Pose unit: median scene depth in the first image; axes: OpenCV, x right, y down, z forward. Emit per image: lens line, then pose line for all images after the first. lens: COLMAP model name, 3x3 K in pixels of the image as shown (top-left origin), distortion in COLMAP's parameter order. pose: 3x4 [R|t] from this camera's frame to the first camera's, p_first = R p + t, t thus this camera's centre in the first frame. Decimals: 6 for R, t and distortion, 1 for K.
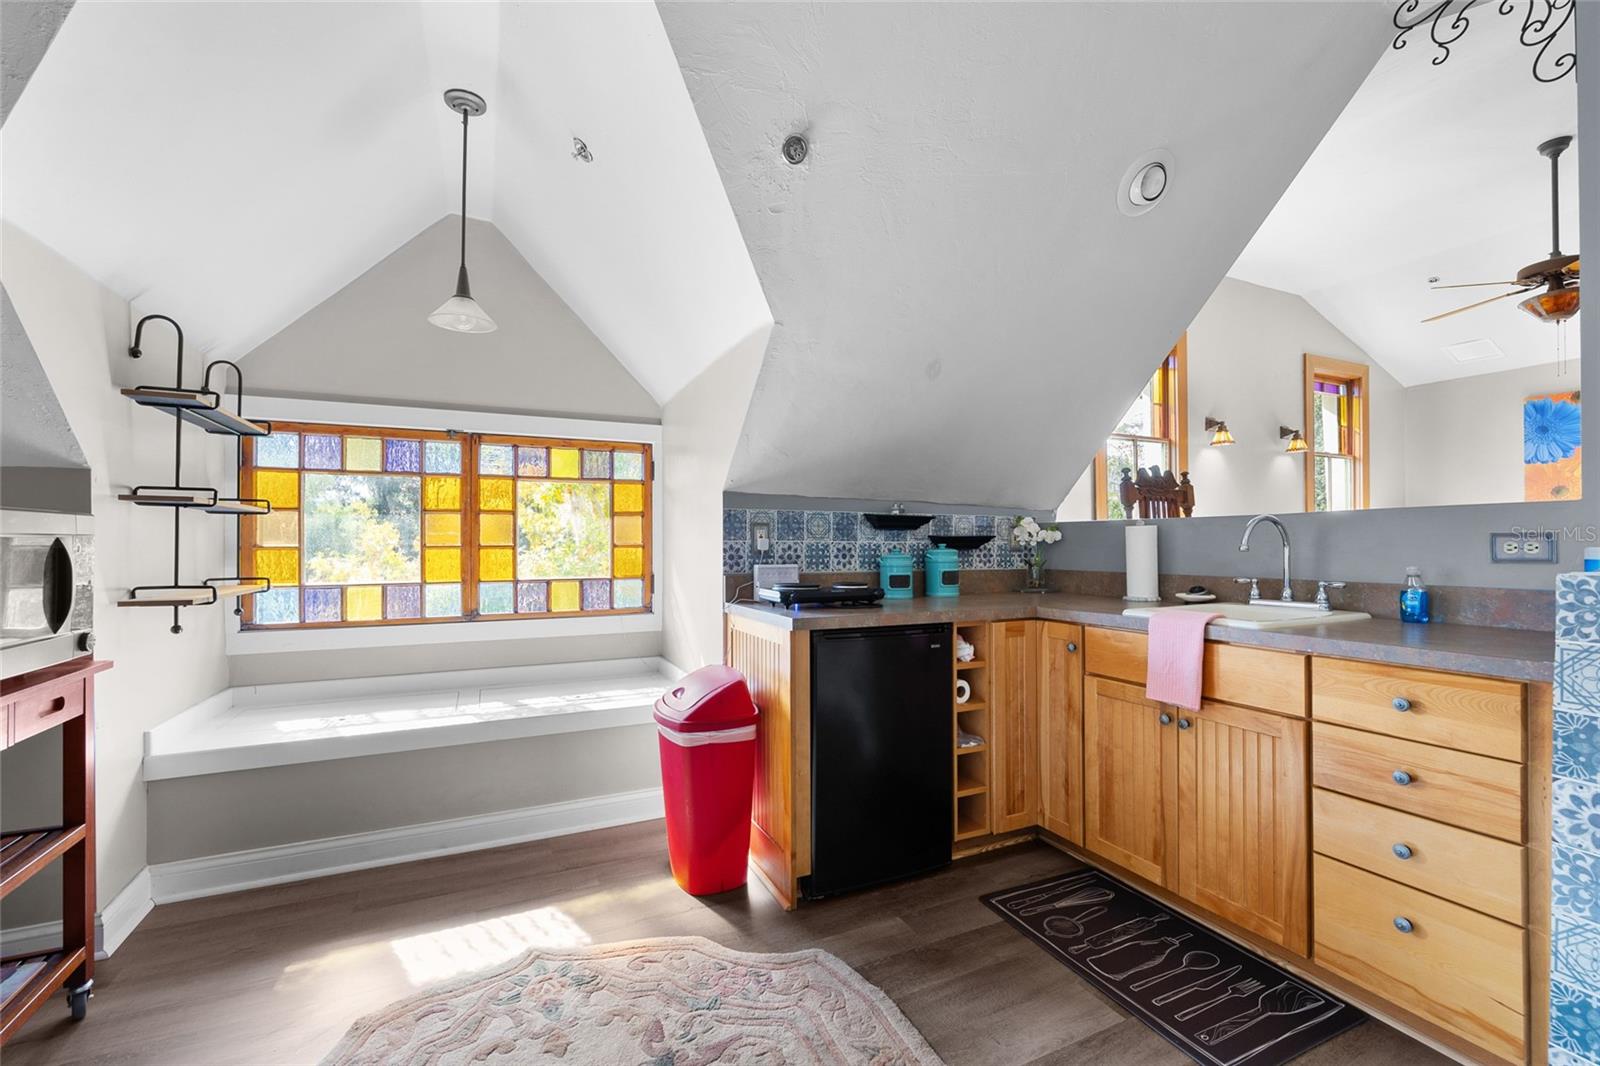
lens RADIAL K [[669.3, 0, 801.2], [0, 669.3, 534.0], [0, 0, 1]] dist [-0.002132, -0.000253]
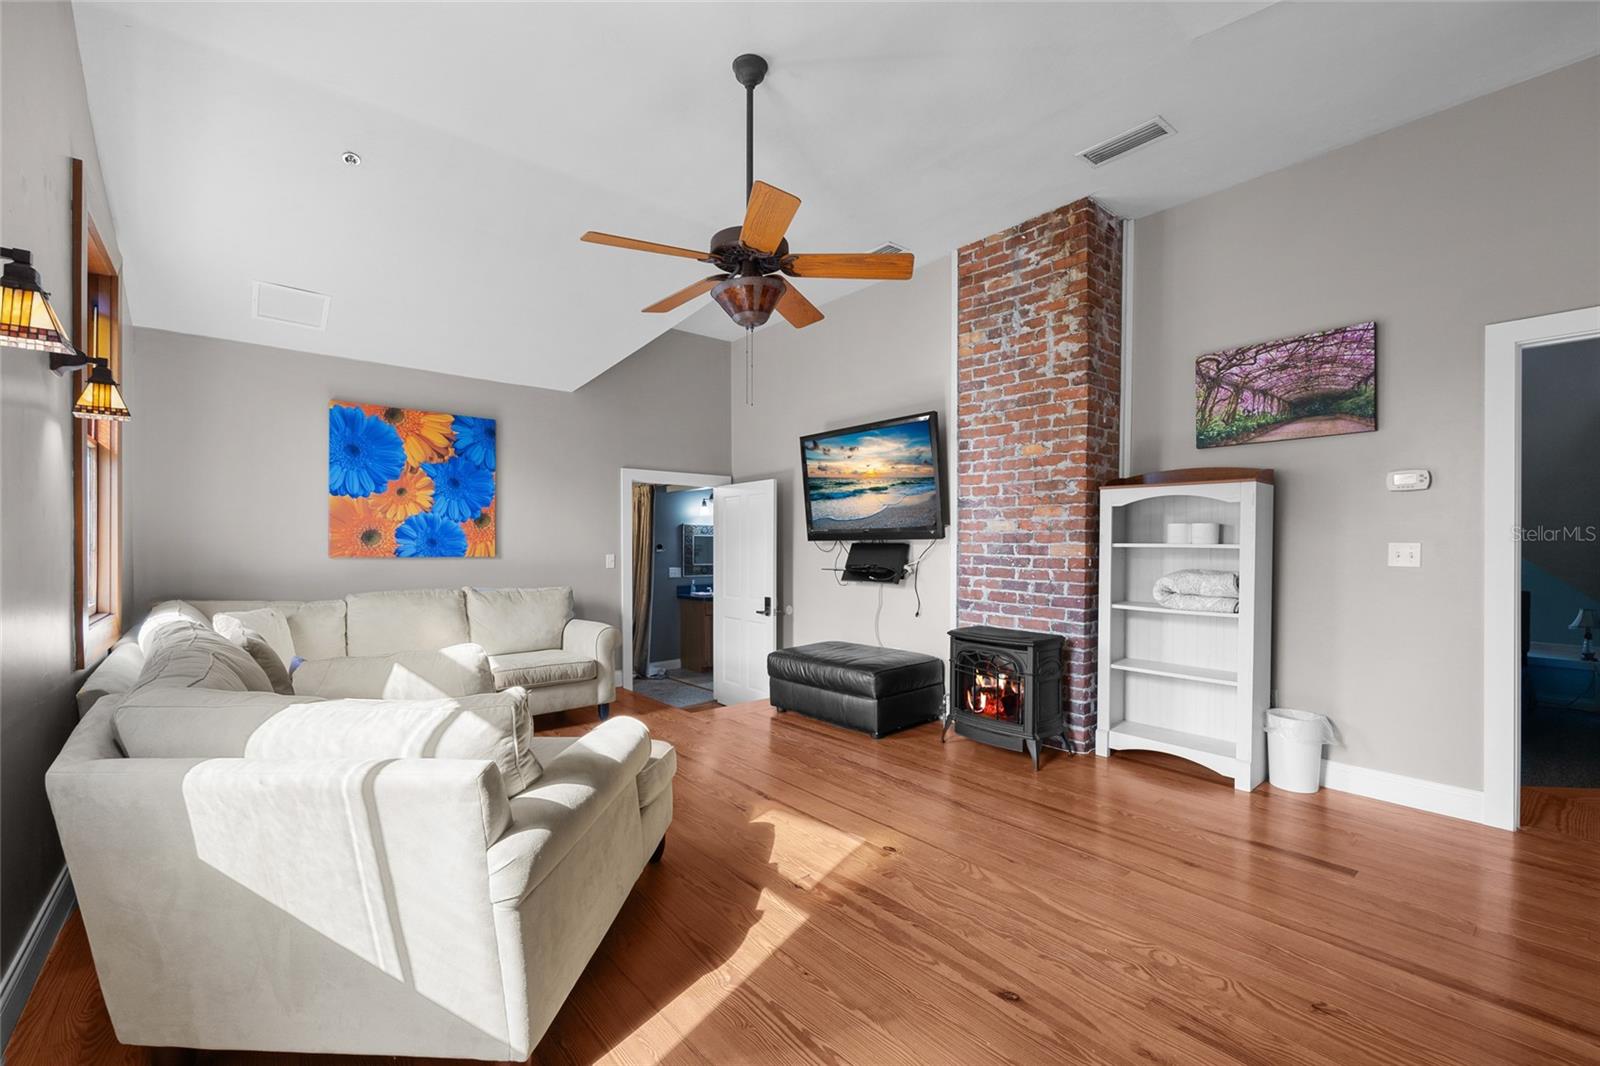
lens RADIAL K [[669.7, 0, 811.7], [0, 669.7, 536.1], [0, 0, 1]] dist [-0.003265, -0.000263]
pose [[-0.266852, 0.016003, 0.963605, 0.678653], [-0.010276, 0.999758, -0.019449, -0.128995], [-0.963683, -0.015092, -0.266623, 1.678848]]
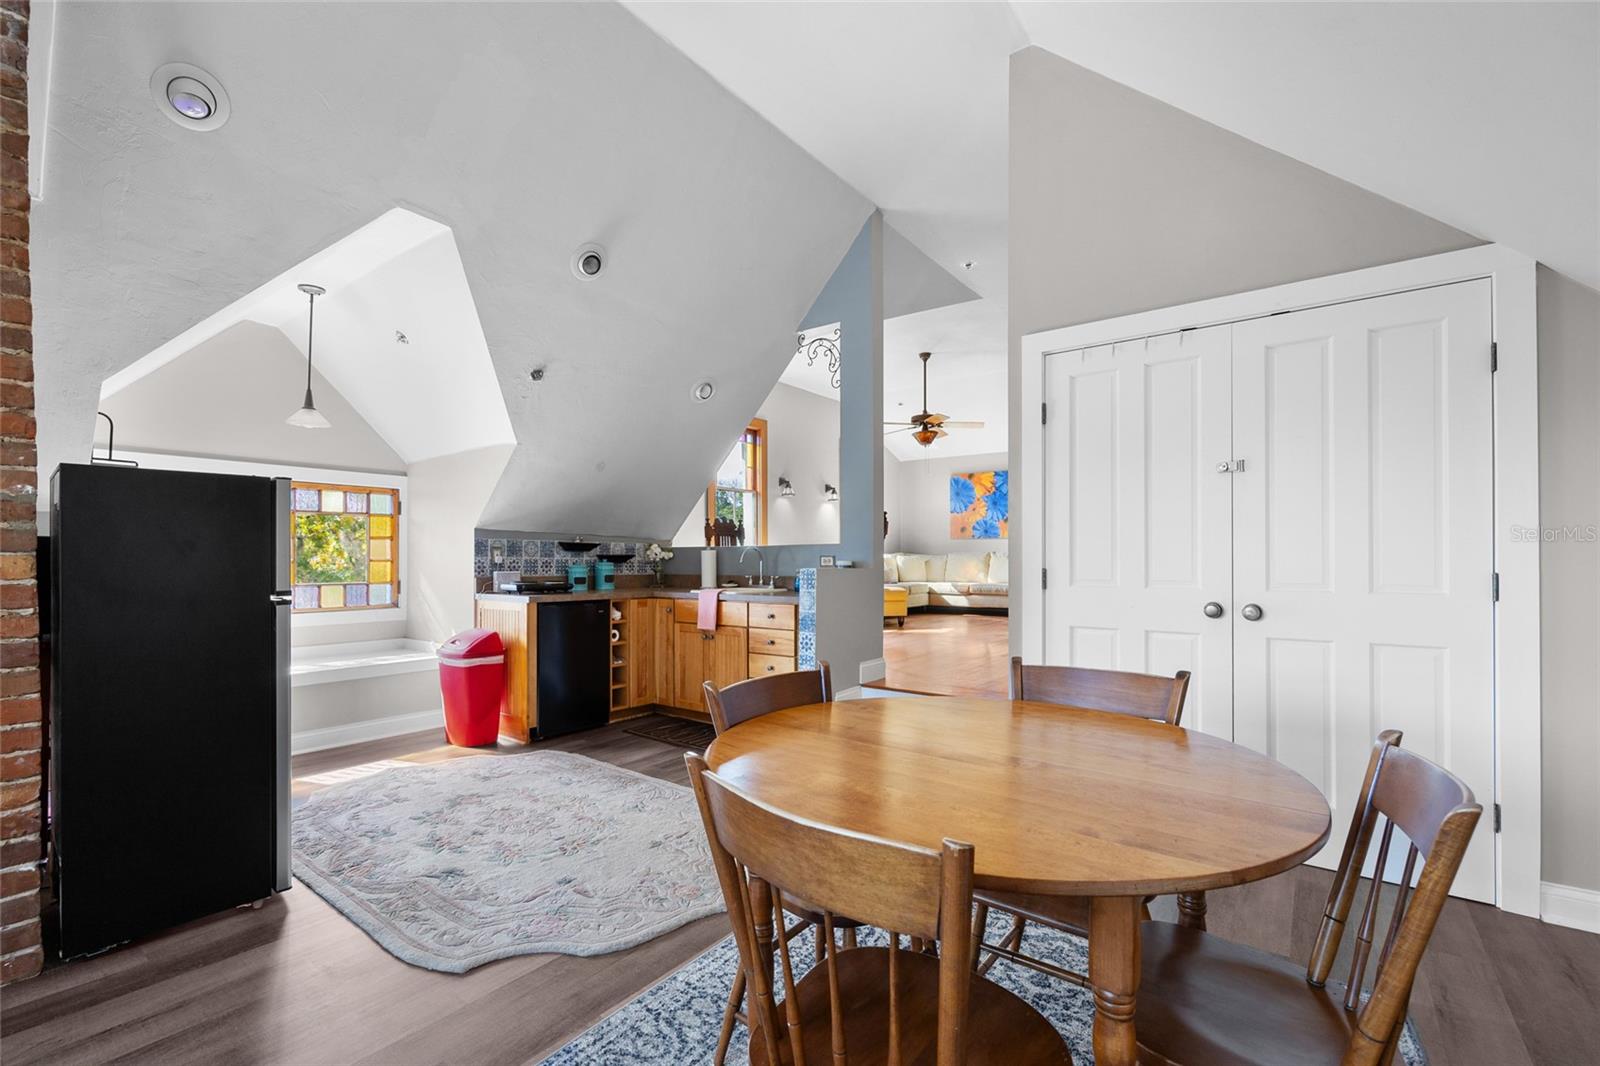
lens RADIAL K [[688.9, 0, 792.3], [0, 688.9, 554.4], [0, 0, 1]] dist [-0.001472, -0.000130]
pose [[0.889189, 0.004717, 0.457516, -0.197342], [-0.007765, 0.999958, 0.004782, -0.012247], [-0.457474, -0.007805, 0.889189, -0.919327]]
